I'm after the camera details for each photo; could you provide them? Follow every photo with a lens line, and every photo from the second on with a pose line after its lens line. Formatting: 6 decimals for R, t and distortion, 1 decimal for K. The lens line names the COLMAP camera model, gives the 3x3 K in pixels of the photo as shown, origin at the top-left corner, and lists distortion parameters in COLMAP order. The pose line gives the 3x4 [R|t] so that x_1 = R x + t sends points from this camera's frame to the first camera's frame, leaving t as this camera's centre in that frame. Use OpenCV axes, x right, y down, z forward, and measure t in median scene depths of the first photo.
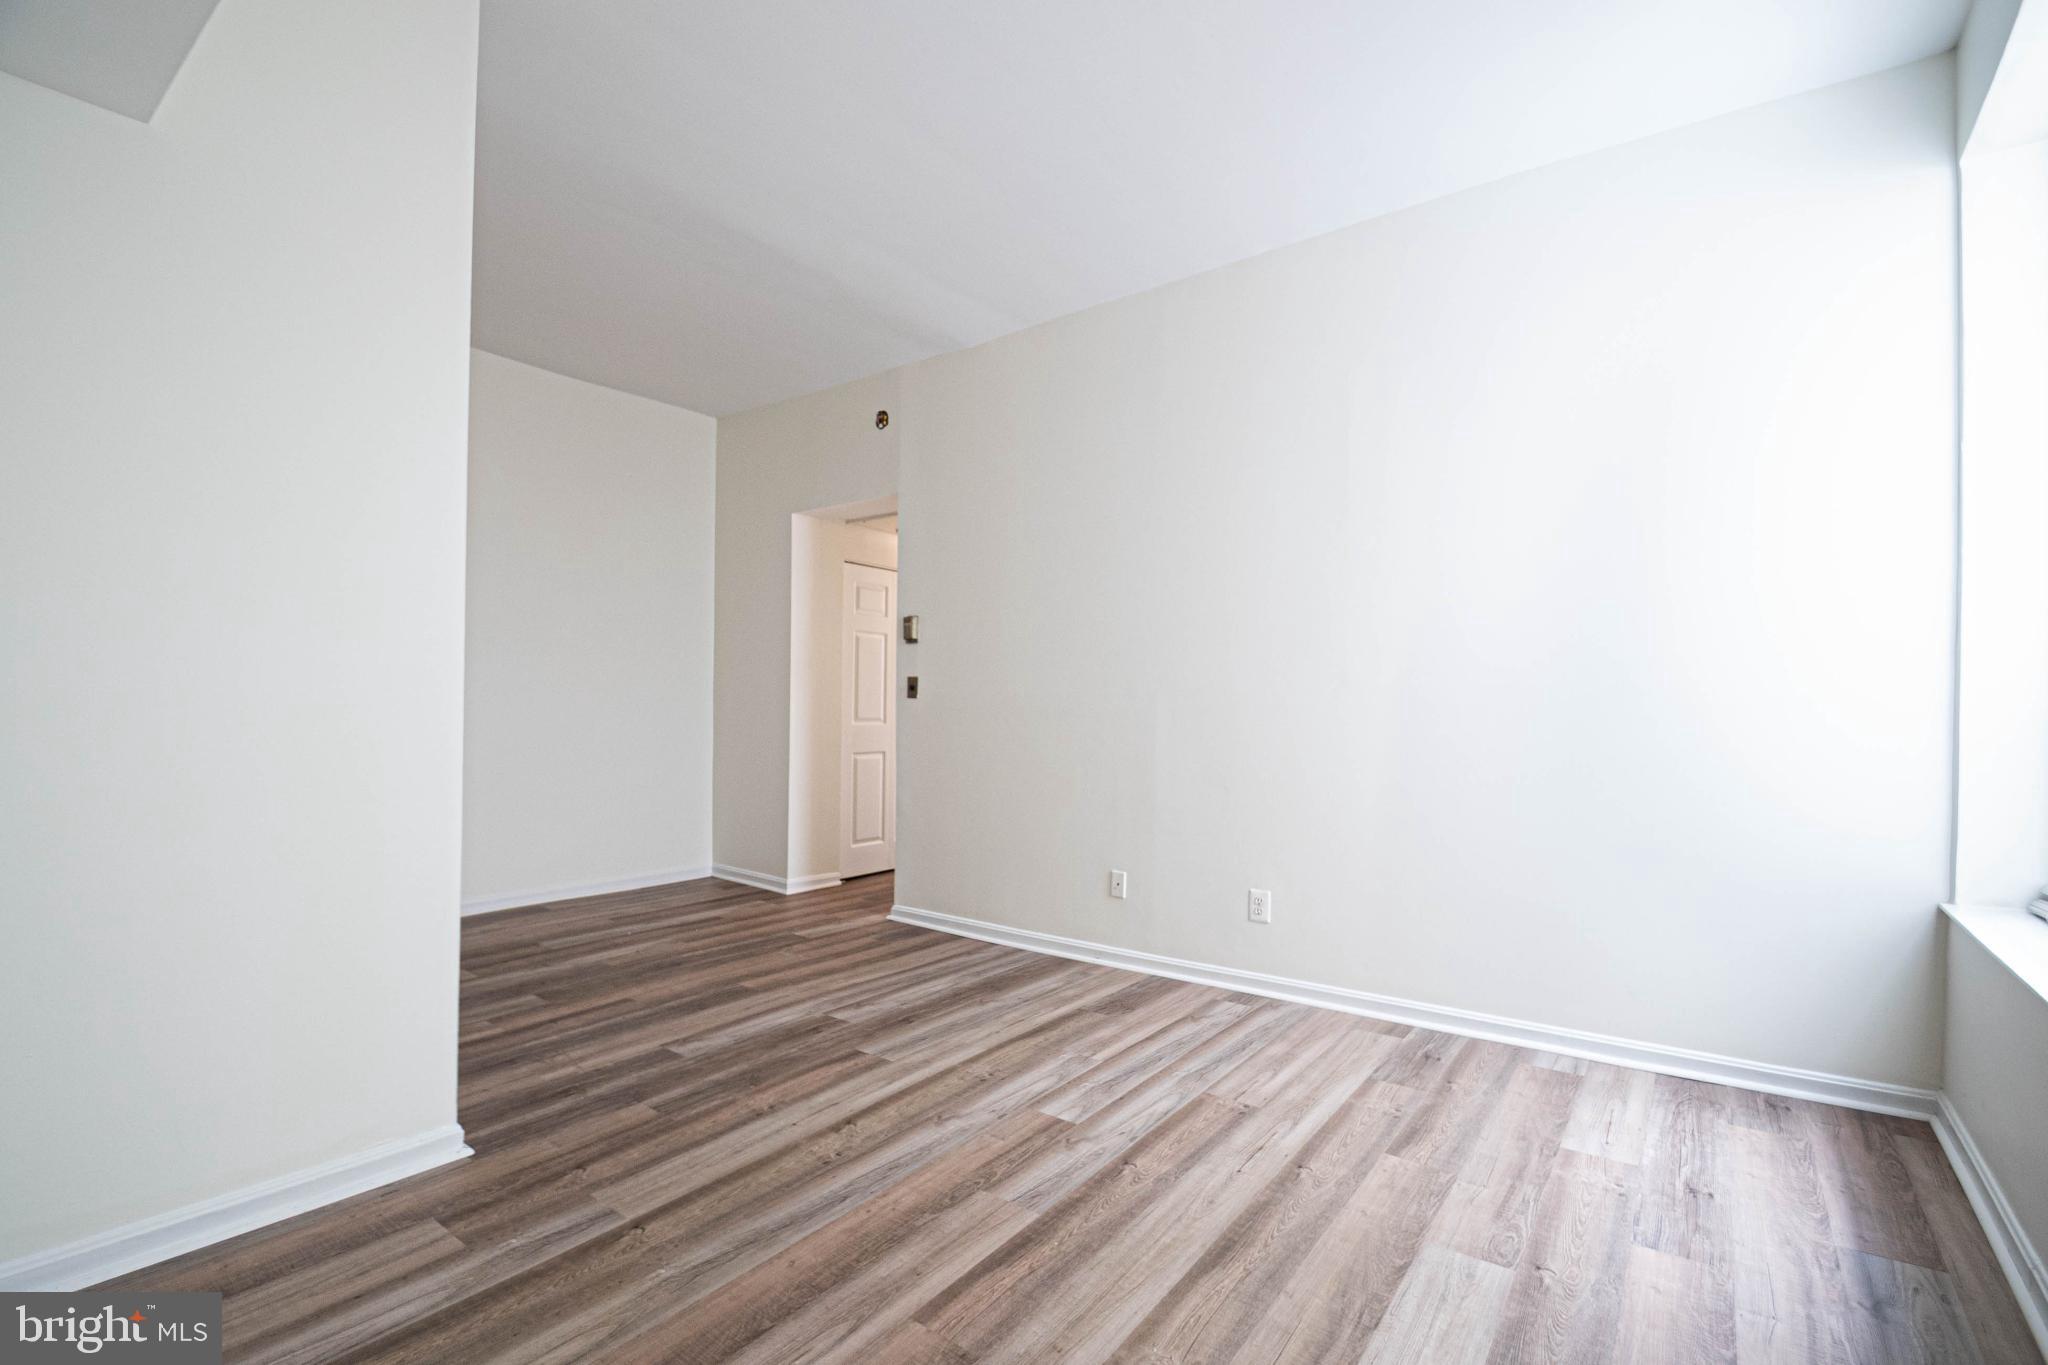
lens RADIAL K [[907.6, 0, 1030.6], [0, 907.6, 704.3], [0, 0, 1]] dist [0.026916, -0.024562]
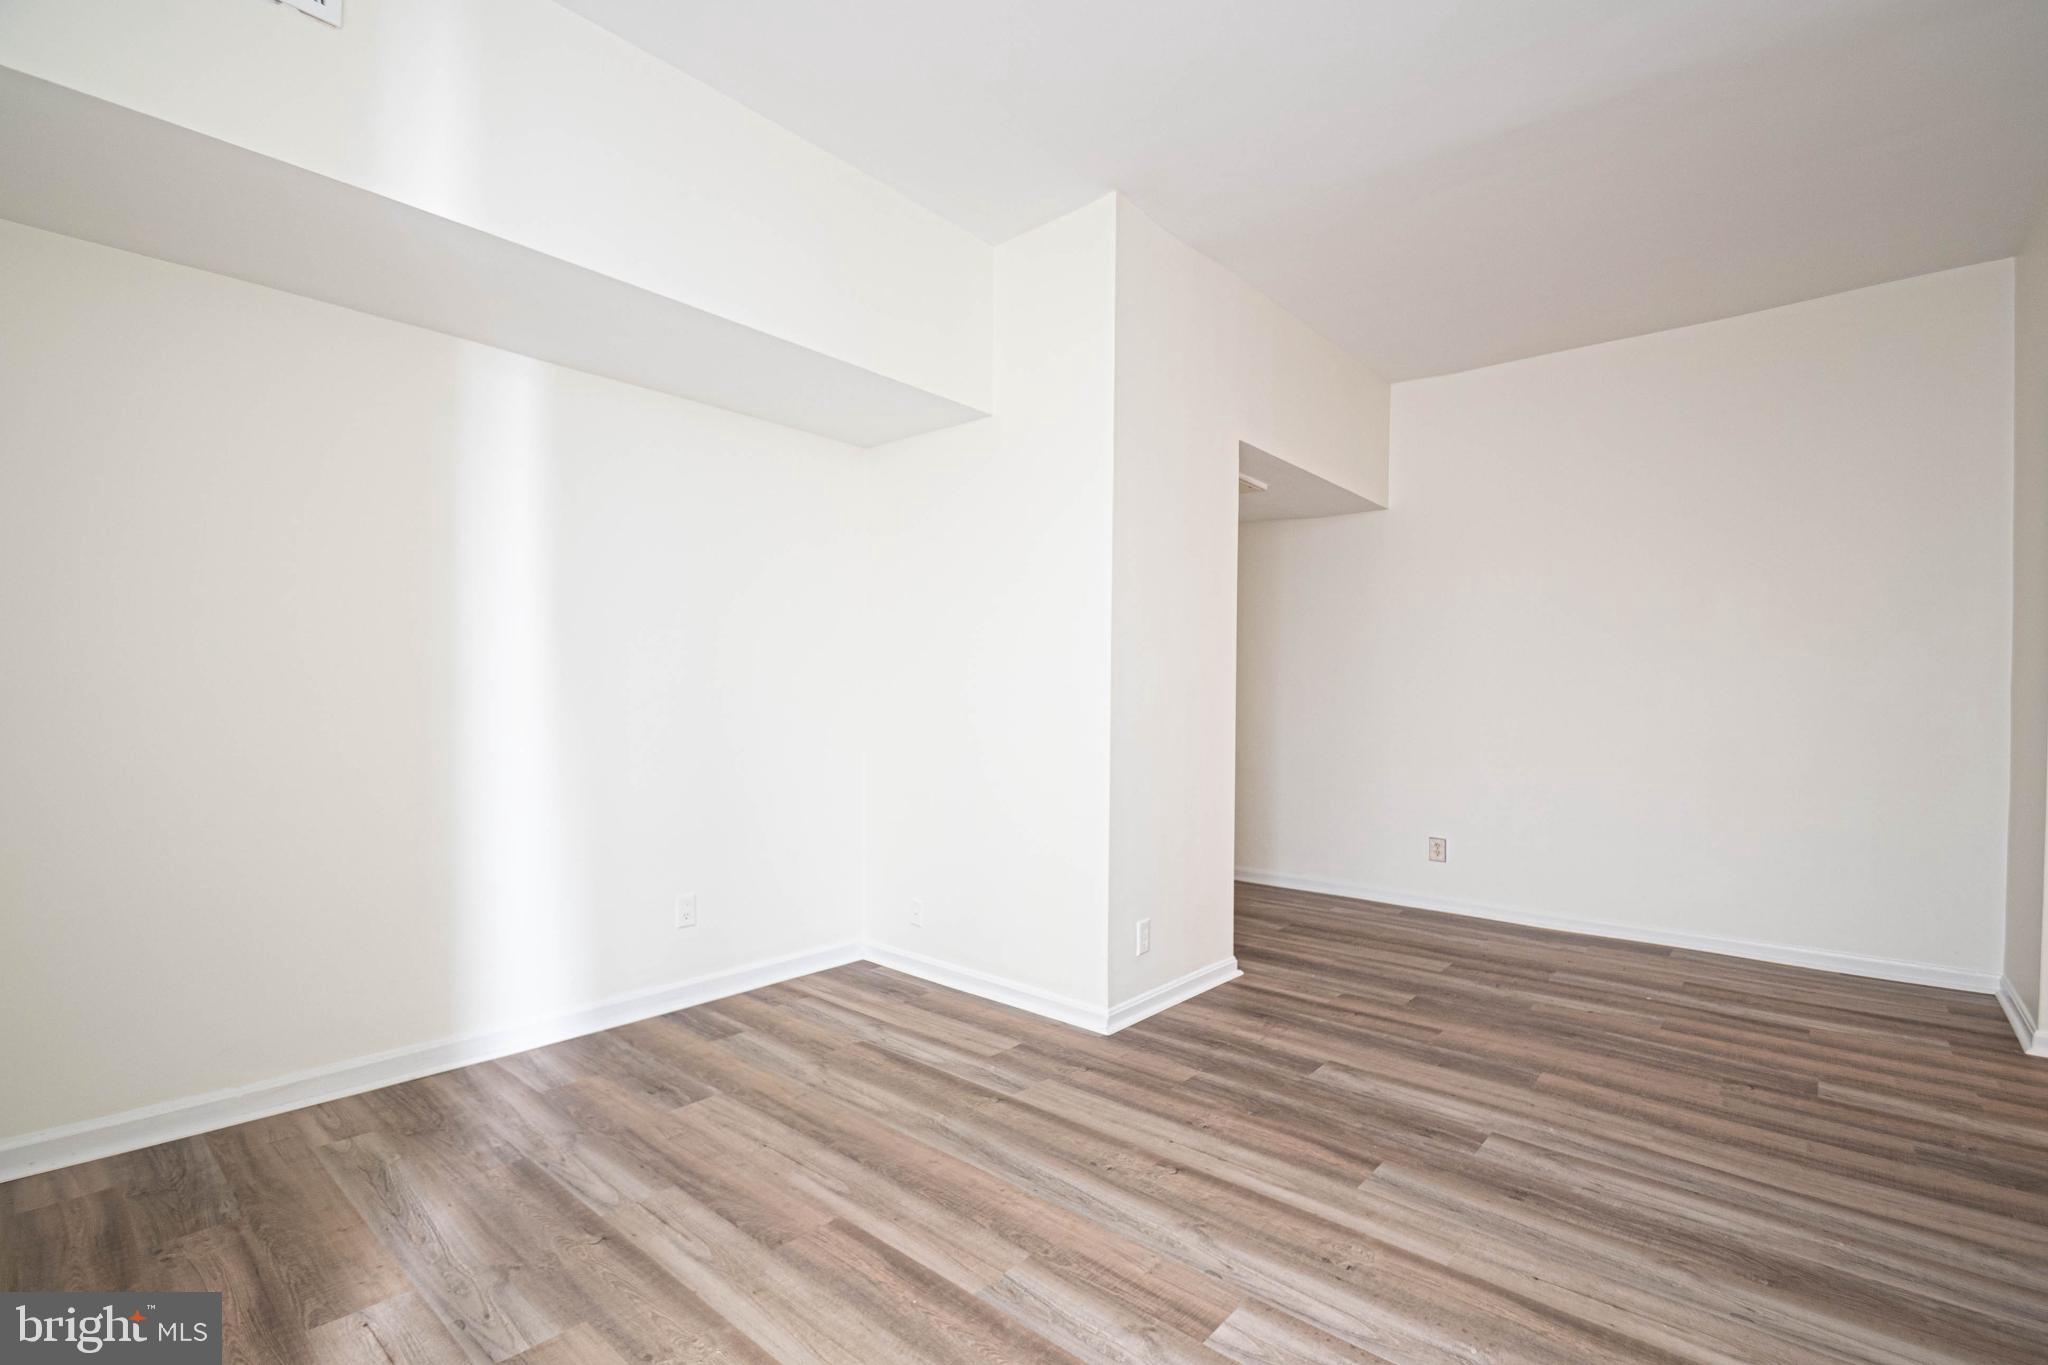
lens RADIAL K [[895.6, 0, 1040.1], [0, 895.6, 706.2], [0, 0, 1]] dist [0.025449, -0.022995]
pose [[-0.069069, -0.007109, -0.997587, 0.576109], [-0.003925, 0.999969, -0.006854, -0.002815], [0.997604, 0.003442, -0.069095, 0.734605]]
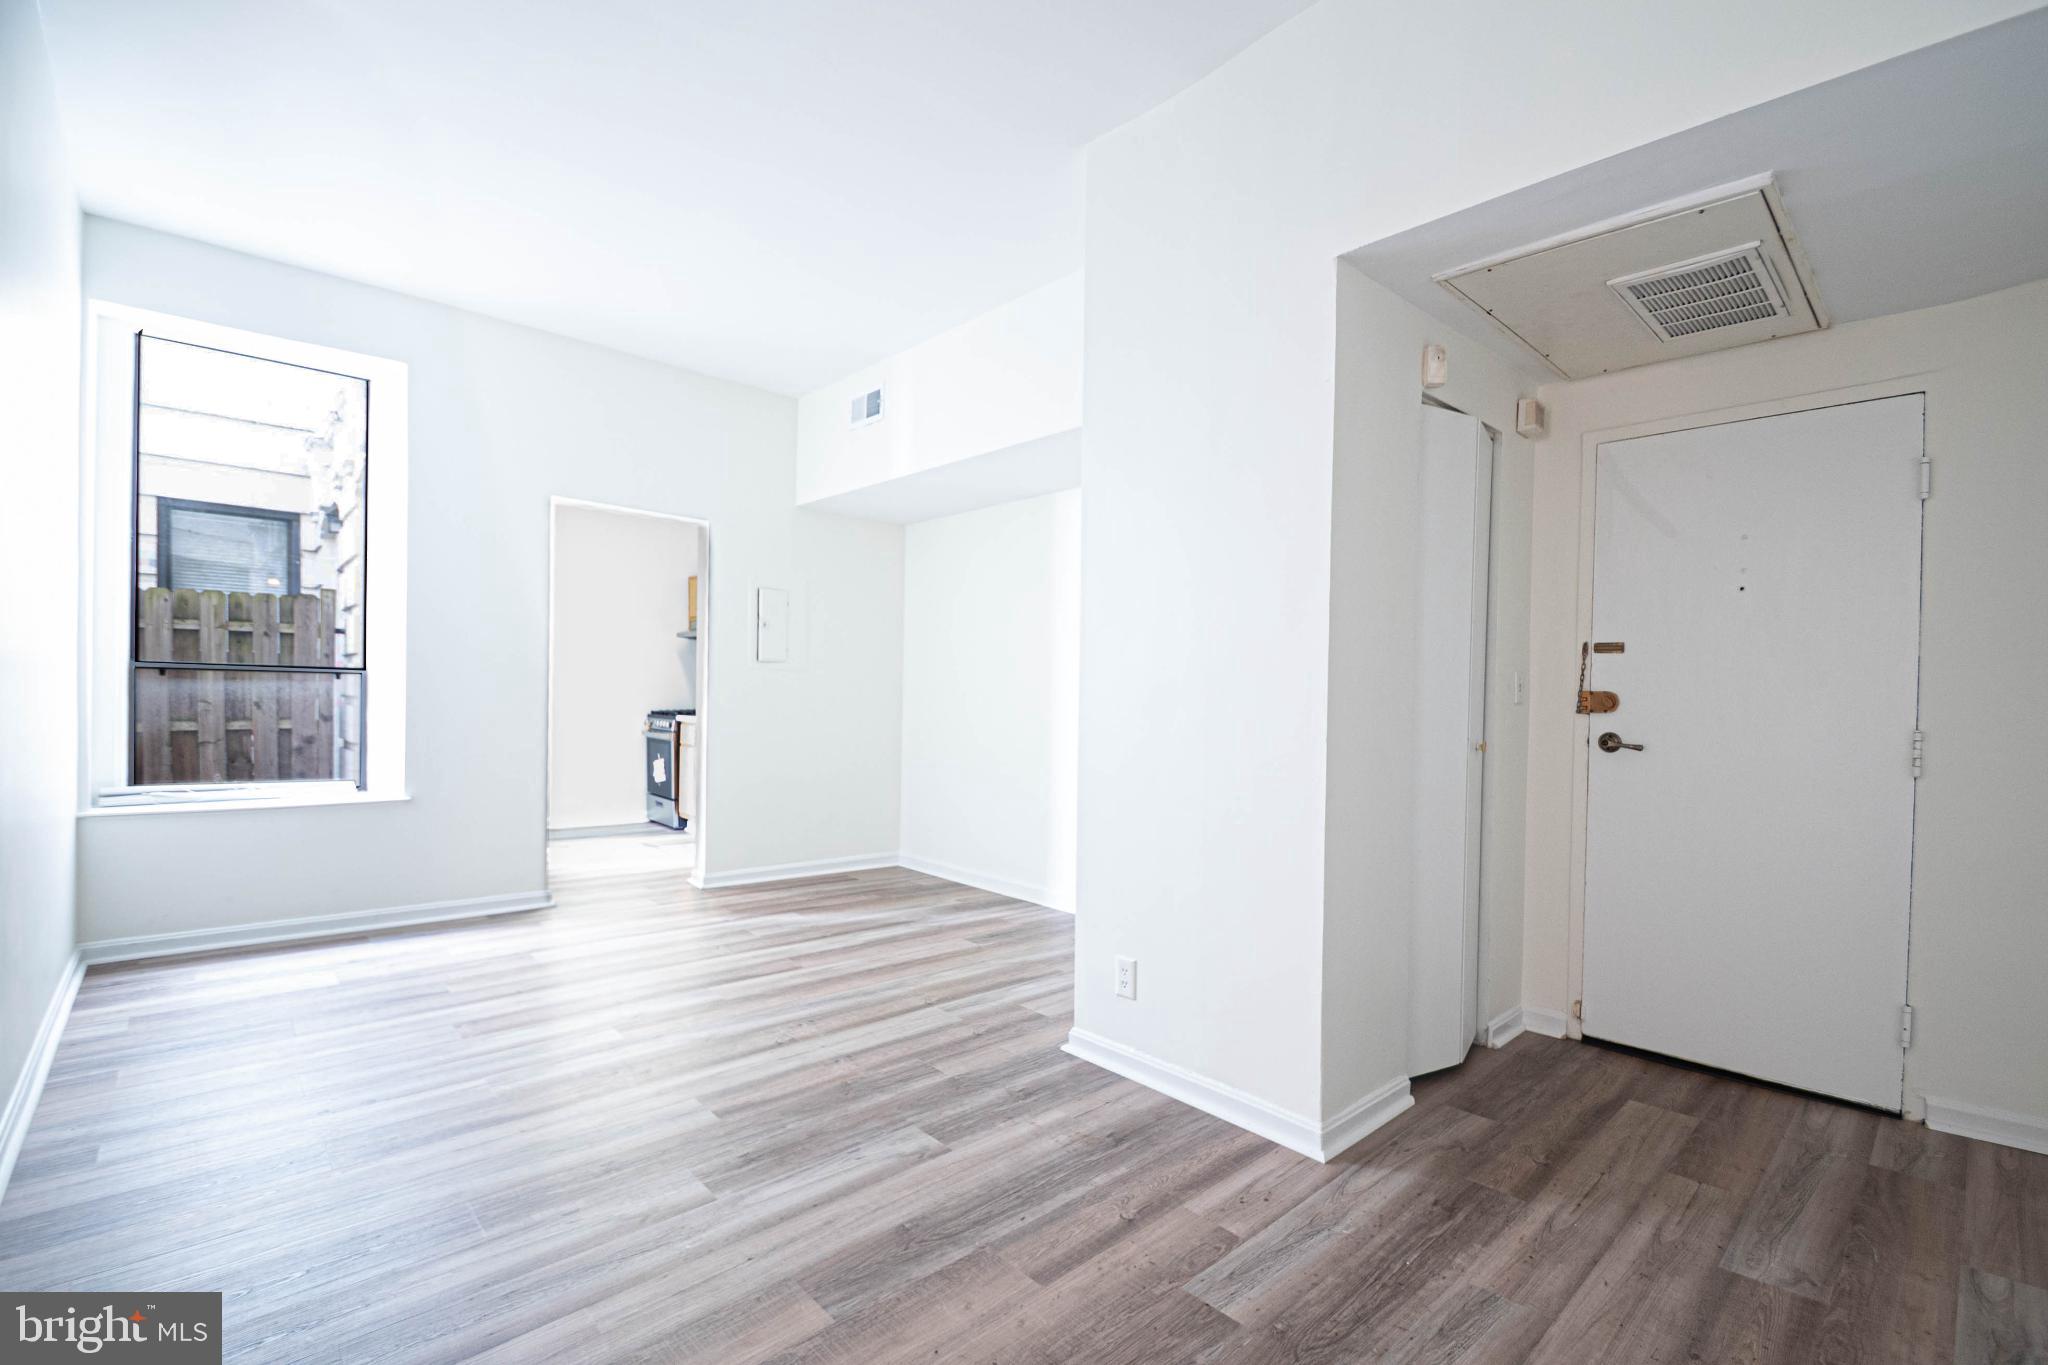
lens RADIAL K [[895.6, 0, 1040.1], [0, 895.6, 706.2], [0, 0, 1]] dist [0.025449, -0.022995]
pose [[-0.985018, -0.030611, 0.169713, -0.581190], [-0.029863, 0.999530, 0.006958, -0.007004], [-0.169846, 0.001786, -0.985469, 1.689125]]
